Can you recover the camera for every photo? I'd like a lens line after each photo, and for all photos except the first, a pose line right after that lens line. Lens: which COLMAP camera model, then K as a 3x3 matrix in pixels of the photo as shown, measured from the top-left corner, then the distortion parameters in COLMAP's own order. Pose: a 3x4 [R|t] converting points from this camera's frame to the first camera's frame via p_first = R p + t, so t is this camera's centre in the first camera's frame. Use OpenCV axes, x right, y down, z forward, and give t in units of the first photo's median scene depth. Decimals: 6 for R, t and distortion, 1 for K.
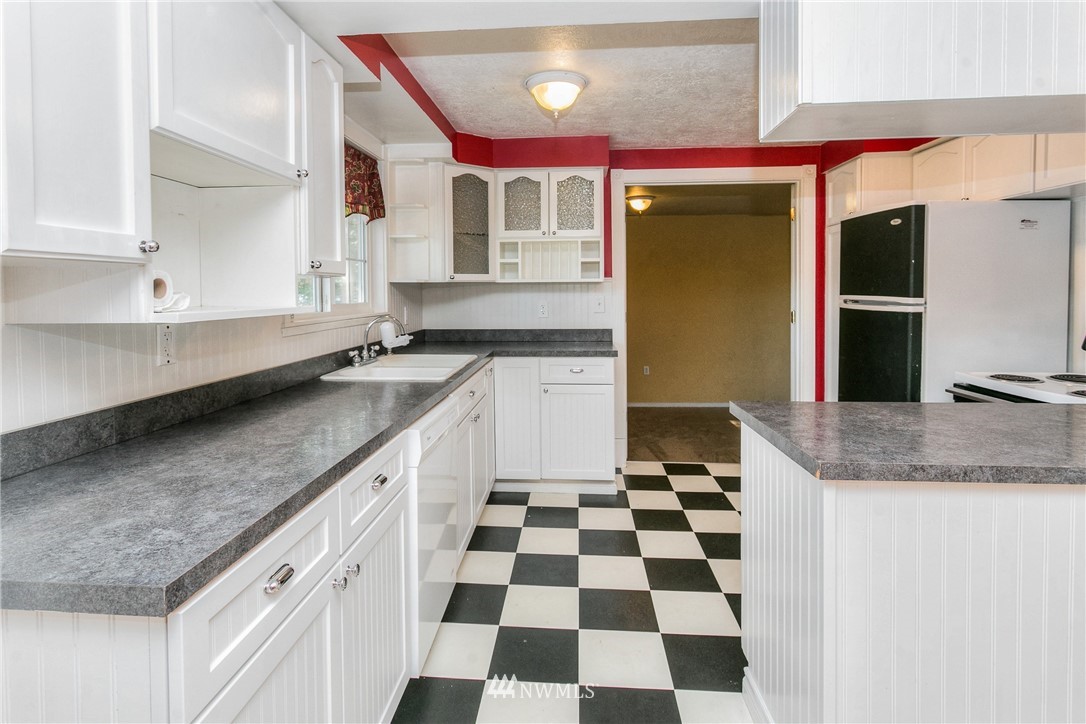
lens RADIAL K [[567.5, 0, 528.4], [0, 567.5, 300.8], [0, 0, 1]] dist [-0.005492, 0.003054]
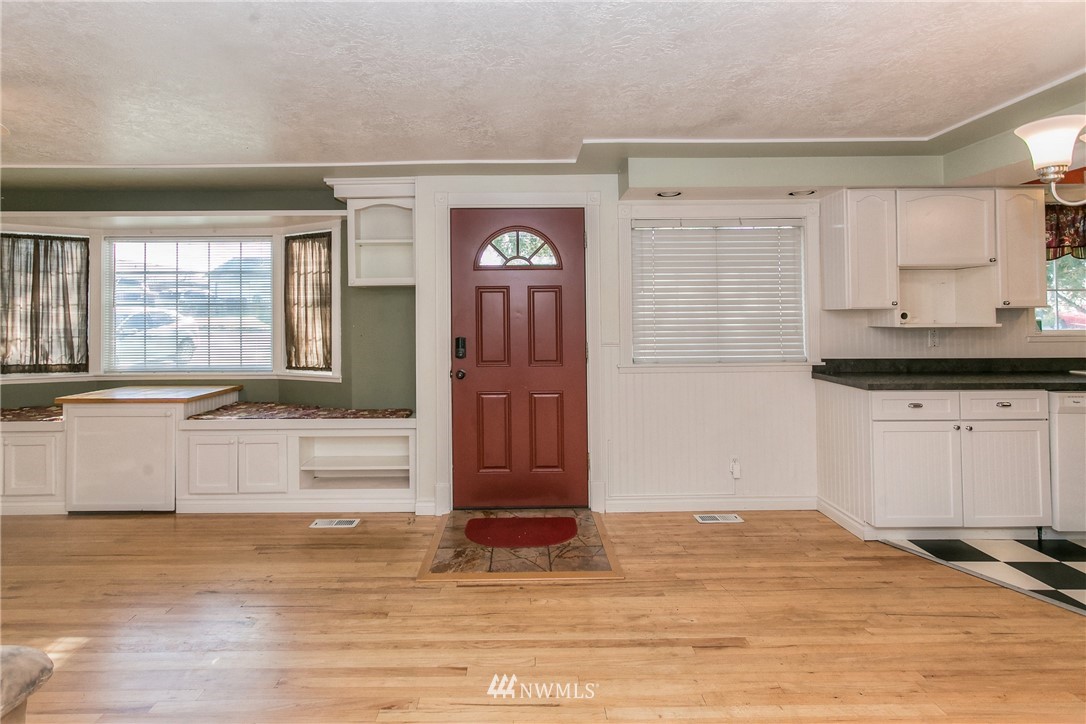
lens RADIAL K [[567.5, 0, 528.4], [0, 567.5, 300.7], [0, 0, 1]] dist [-0.005492, 0.003054]
pose [[0.102702, -0.012167, -0.994638, 0.859212], [-0.009169, 0.999871, -0.013177, -0.018428], [0.994670, 0.010473, 0.102577, -0.517952]]
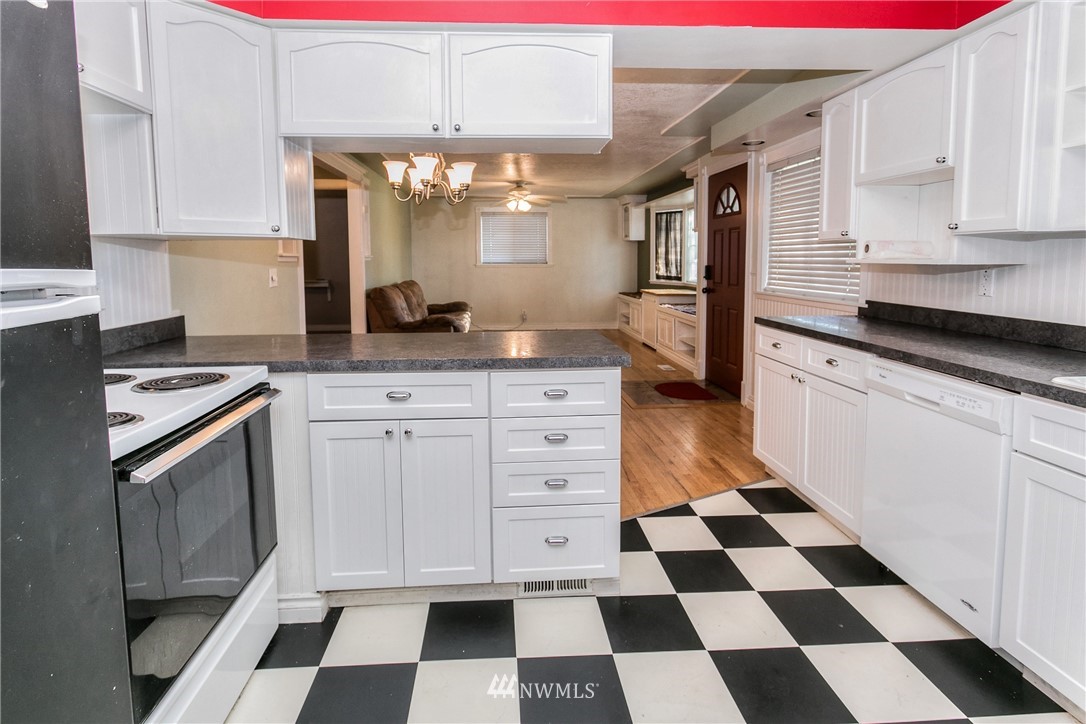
lens RADIAL K [[567.5, 0, 527.5], [0, 567.5, 311.2], [0, 0, 1]] dist [-0.005492, 0.003054]
pose [[-0.988141, 0.033120, -0.149932, 0.445973], [0.016422, 0.993655, 0.111266, -0.019675], [0.152665, 0.107484, -0.982416, 1.257109]]
